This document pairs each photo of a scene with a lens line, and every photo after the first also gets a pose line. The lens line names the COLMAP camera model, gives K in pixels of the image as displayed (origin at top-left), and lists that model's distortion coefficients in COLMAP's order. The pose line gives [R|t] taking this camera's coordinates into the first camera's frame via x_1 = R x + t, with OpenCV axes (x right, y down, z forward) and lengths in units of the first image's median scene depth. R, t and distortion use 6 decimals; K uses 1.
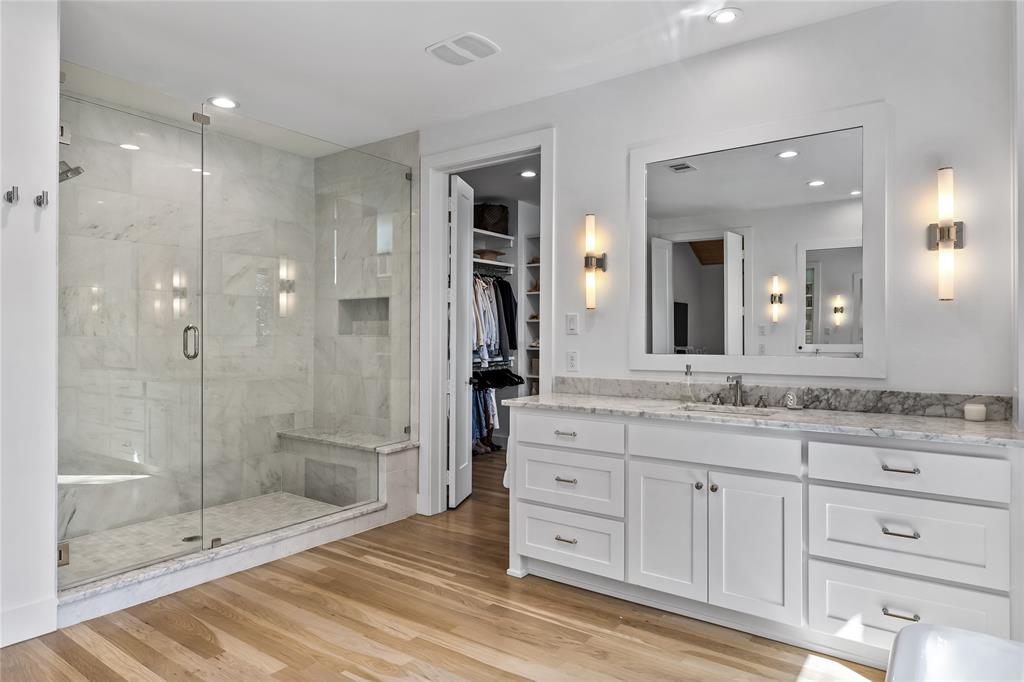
lens RADIAL K [[648.4, 0, 510.3], [0, 648.4, 335.7], [0, 0, 1]] dist [0.003543, 0.001717]
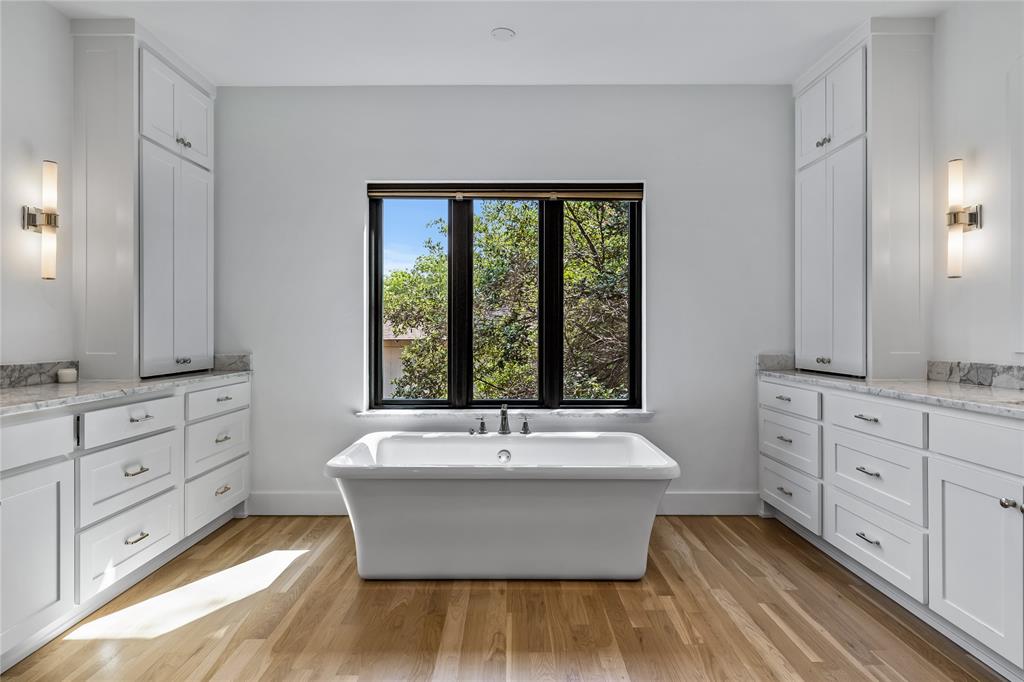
lens RADIAL K [[523.2, 0, 516.7], [0, 523.2, 333.6], [0, 0, 1]] dist [-0.003656, -0.000646]
pose [[-0.608139, -0.001605, 0.793829, -0.496283], [0.002837, 0.999987, 0.004195, 0.035033], [-0.793826, 0.004803, -0.608127, 0.835300]]
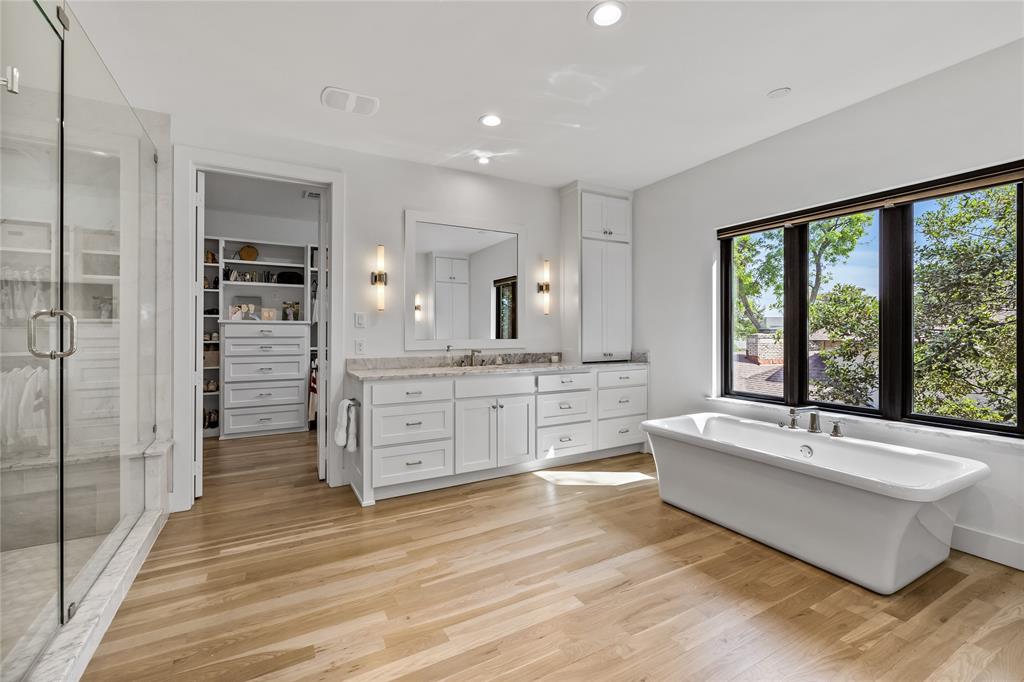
lens RADIAL K [[441.9, 0, 526.6], [0, 441.9, 334.0], [0, 0, 1]] dist [0.001279, -0.000306]
pose [[0.378875, -0.002845, 0.925444, -0.836702], [0.003244, 0.999993, 0.001747, 0.014438], [-0.925442, 0.002340, 0.378881, 0.401889]]
